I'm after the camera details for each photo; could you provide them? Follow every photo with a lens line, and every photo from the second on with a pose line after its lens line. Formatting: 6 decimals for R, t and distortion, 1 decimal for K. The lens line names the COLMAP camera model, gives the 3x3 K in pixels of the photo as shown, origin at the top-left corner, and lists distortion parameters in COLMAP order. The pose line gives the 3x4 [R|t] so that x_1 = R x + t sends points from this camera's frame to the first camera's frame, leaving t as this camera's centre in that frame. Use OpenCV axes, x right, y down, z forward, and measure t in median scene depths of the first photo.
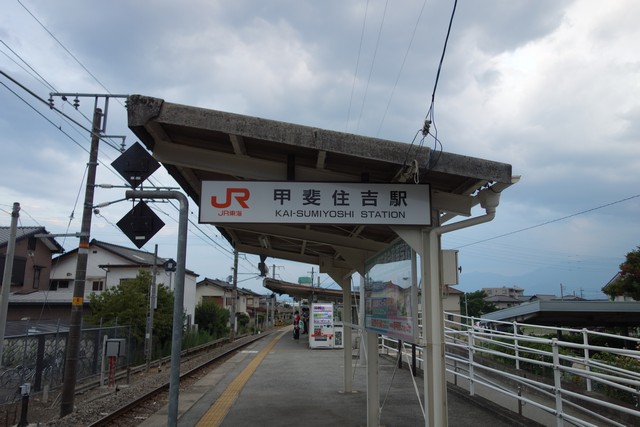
lens RADIAL K [[500.1, 0, 321.0], [0, 500.1, 215.2], [0, 0, 1]] dist [-0.003996, 0.003242]
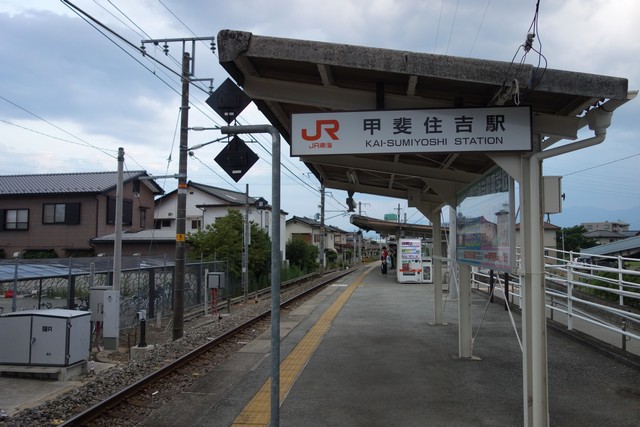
lens RADIAL K [[500.1, 0, 321.1], [0, 500.1, 214.6], [0, 0, 1]] dist [-0.003996, 0.003242]
pose [[0.985402, -0.014506, -0.169624, -0.002292], [0.035247, 0.992159, 0.119913, 0.002509], [0.166555, -0.124141, 0.978186, 0.000176]]
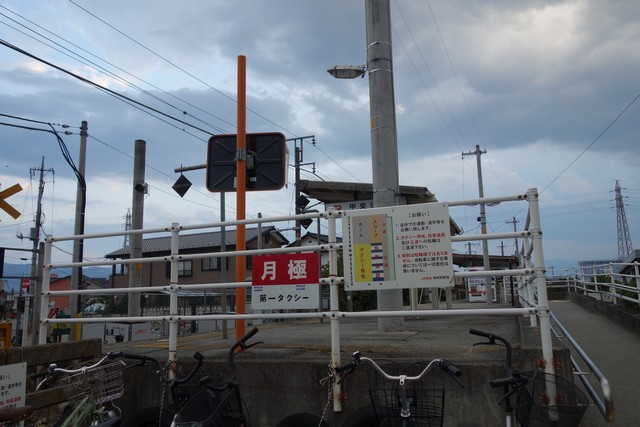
lens RADIAL K [[500.1, 0, 319.8], [0, 500.1, 207.7], [0, 0, 1]] dist [-0.003996, 0.003242]
pose [[0.912390, -0.101990, -0.396411, 0.160388], [0.108657, 0.994063, -0.005669, -0.006589], [0.394636, -0.037901, 0.918056, -0.302806]]
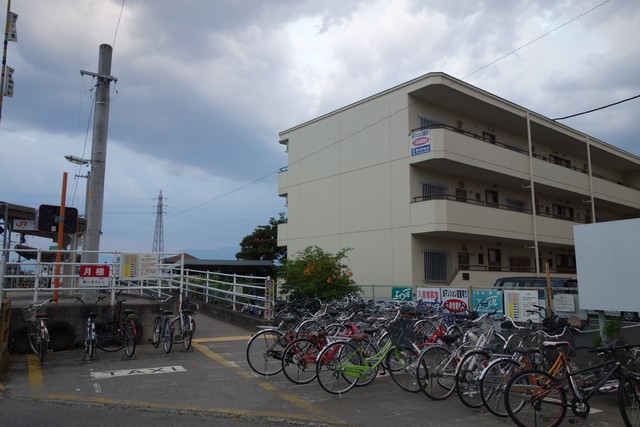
lens RADIAL K [[500.1, 0, 320.6], [0, 500.1, 211.7], [0, 0, 1]] dist [-0.003996, 0.003242]
pose [[0.899920, 0.052647, 0.432865, 0.047357], [-0.073479, 0.996798, 0.031526, -0.083978], [-0.429819, -0.060178, 0.900908, -0.711775]]
